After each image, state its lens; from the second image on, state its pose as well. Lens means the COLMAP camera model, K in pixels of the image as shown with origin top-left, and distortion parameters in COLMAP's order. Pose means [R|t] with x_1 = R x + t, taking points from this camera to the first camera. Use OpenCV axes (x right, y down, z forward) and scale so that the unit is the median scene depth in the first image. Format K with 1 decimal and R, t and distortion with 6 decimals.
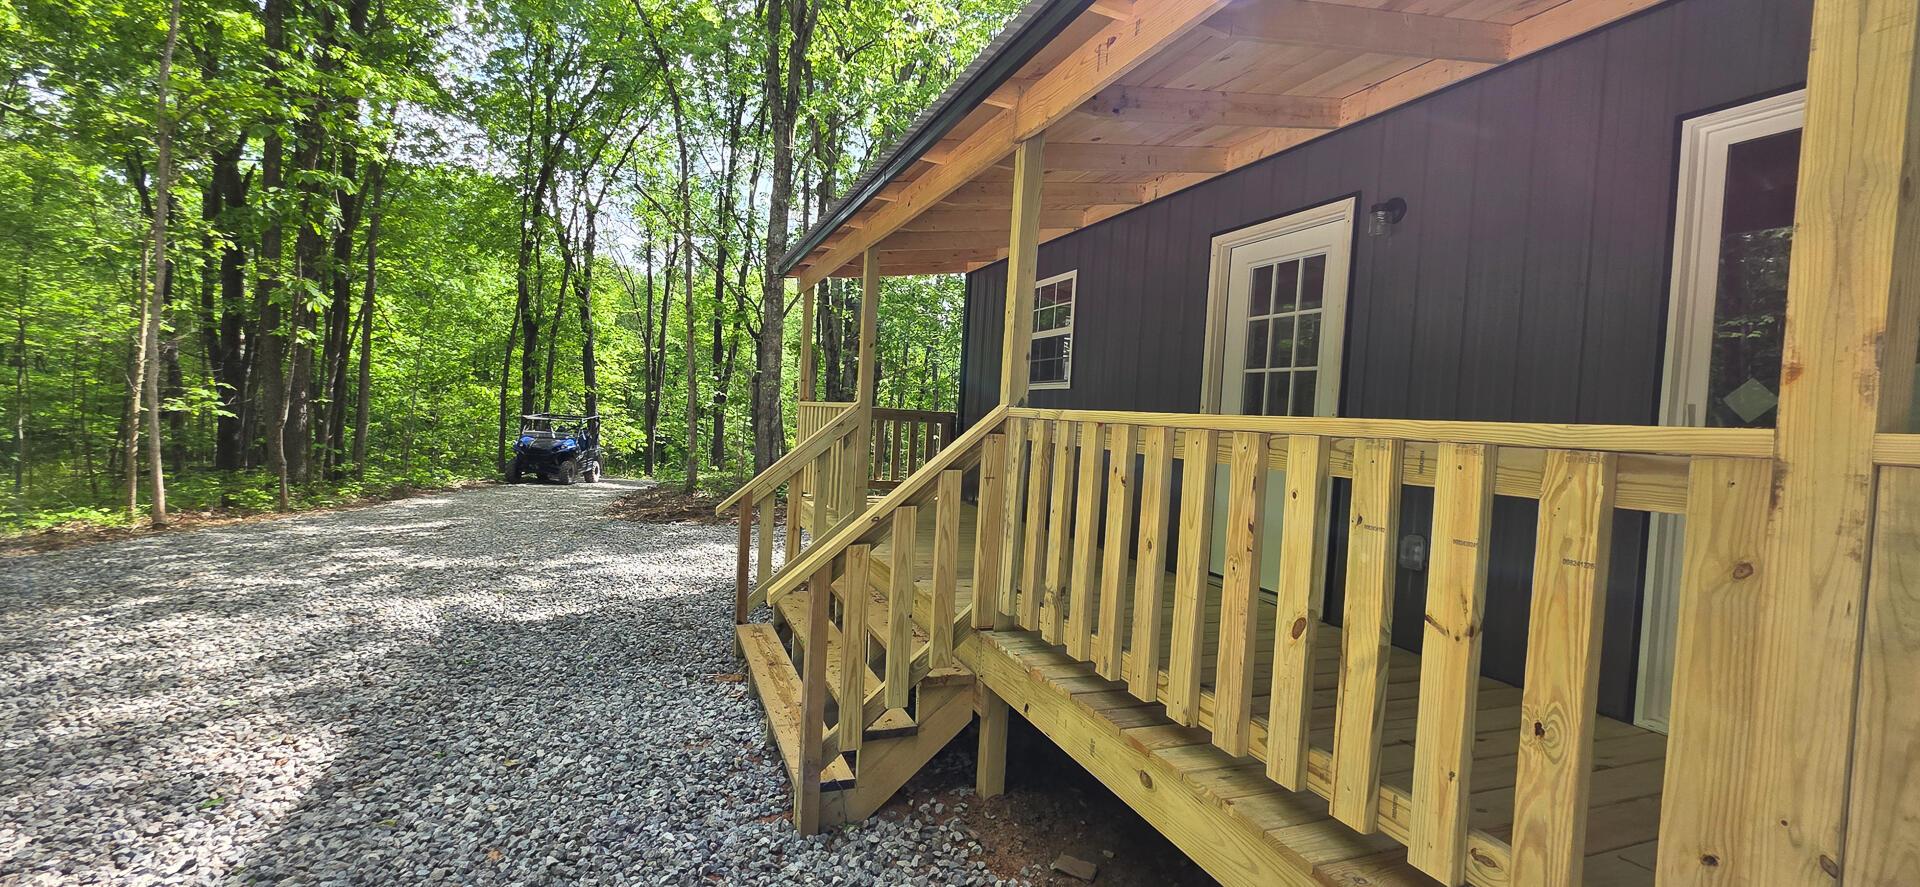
lens RADIAL K [[786.5, 0, 980.5], [0, 786.5, 449.5], [0, 0, 1]] dist [-0.014495, -0.000089]
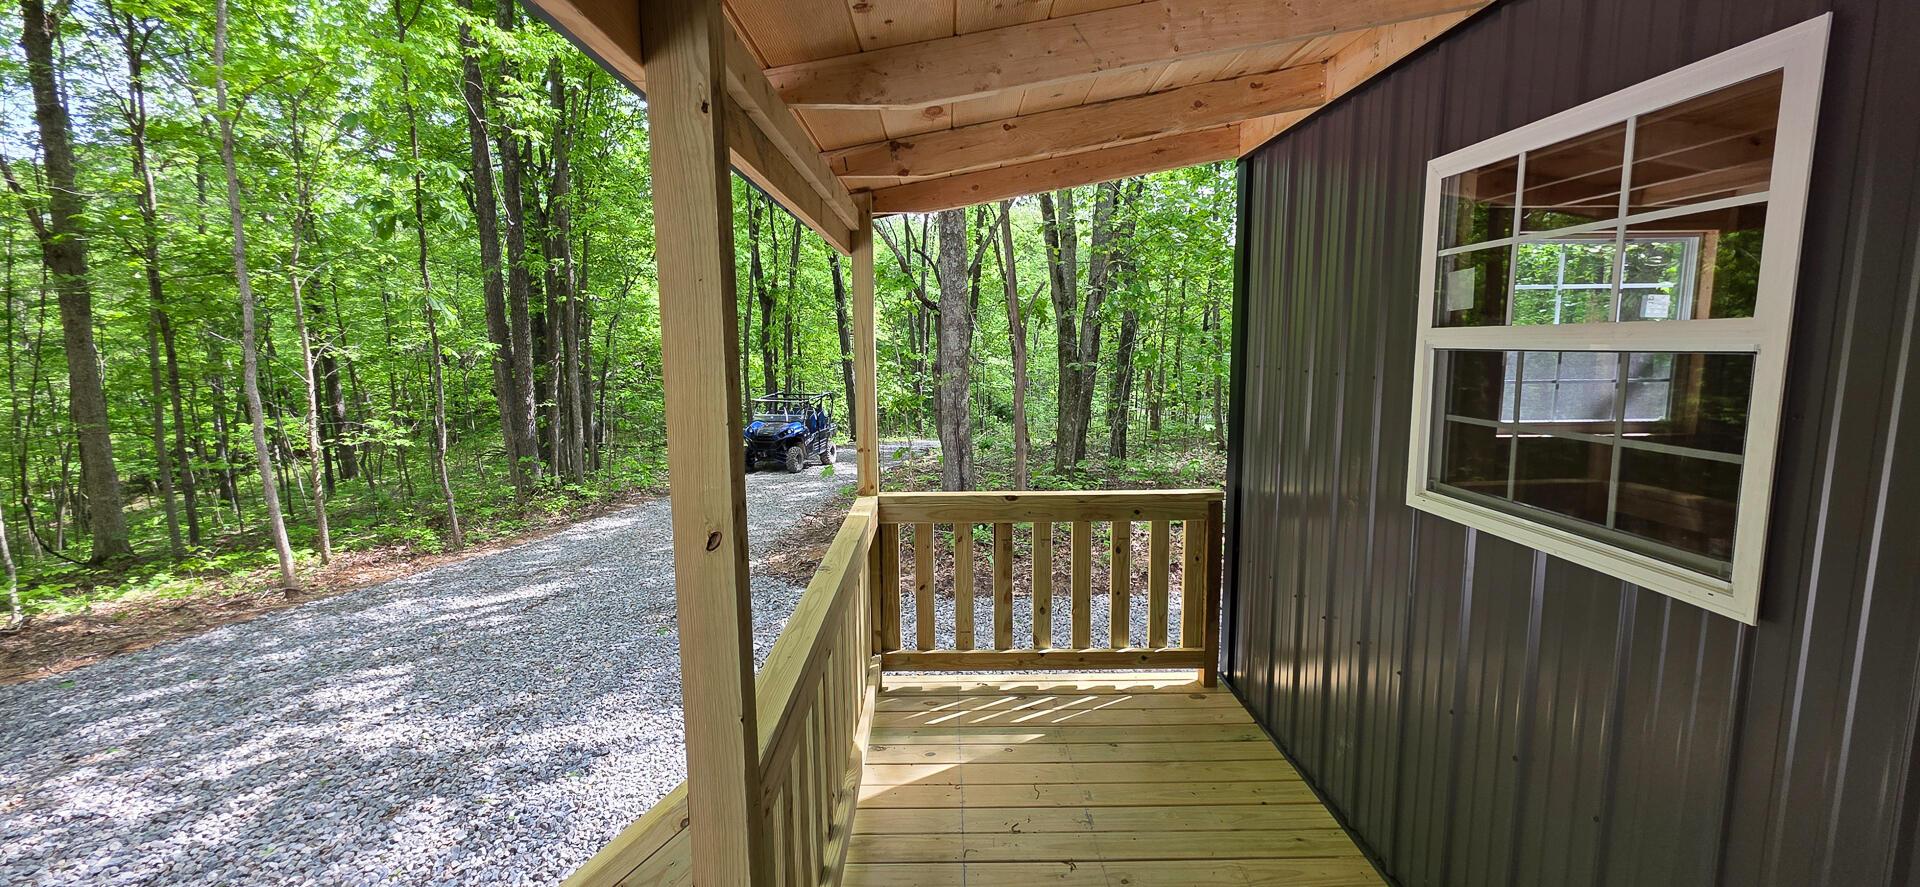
lens RADIAL K [[786.5, 0, 980.5], [0, 786.5, 449.5], [0, 0, 1]] dist [-0.014495, -0.000089]
pose [[0.930784, -0.017034, -0.365173, 0.001244], [0.051434, 0.995080, 0.084682, -0.056942], [0.361933, -0.097603, 0.927080, 0.287063]]
